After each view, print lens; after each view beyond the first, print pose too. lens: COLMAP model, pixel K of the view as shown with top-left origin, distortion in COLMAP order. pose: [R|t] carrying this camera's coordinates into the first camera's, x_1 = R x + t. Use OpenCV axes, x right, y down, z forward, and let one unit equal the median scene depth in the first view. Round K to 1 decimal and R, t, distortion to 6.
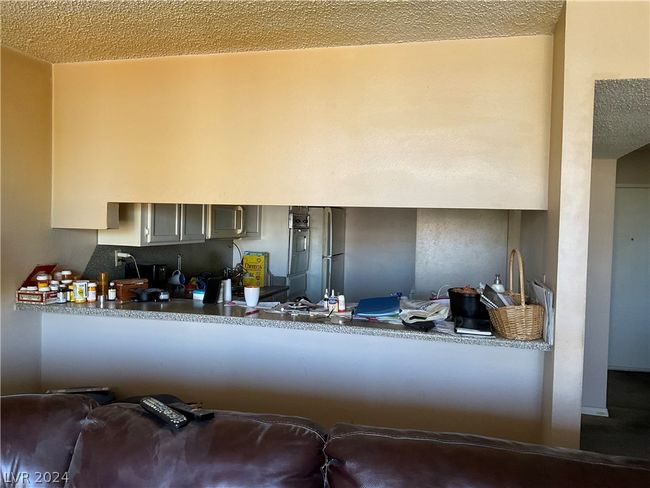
lens RADIAL K [[533.1, 0, 323.6], [0, 533.1, 243.3], [0, 0, 1]] dist [0.072714, -0.149414]
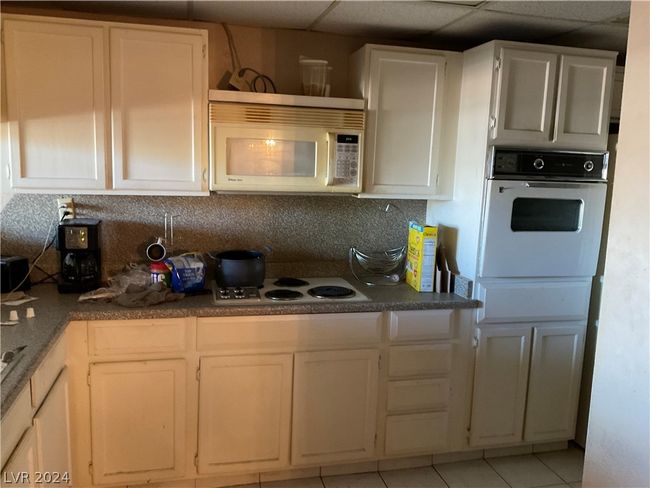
lens RADIAL K [[533.1, 0, 323.6], [0, 533.1, 243.3], [0, 0, 1]] dist [0.072714, -0.149414]
pose [[0.474065, 0.124141, -0.871695, 0.554295], [-0.057322, 0.992262, 0.110138, -0.034233], [0.878622, -0.002246, 0.477512, 1.222642]]
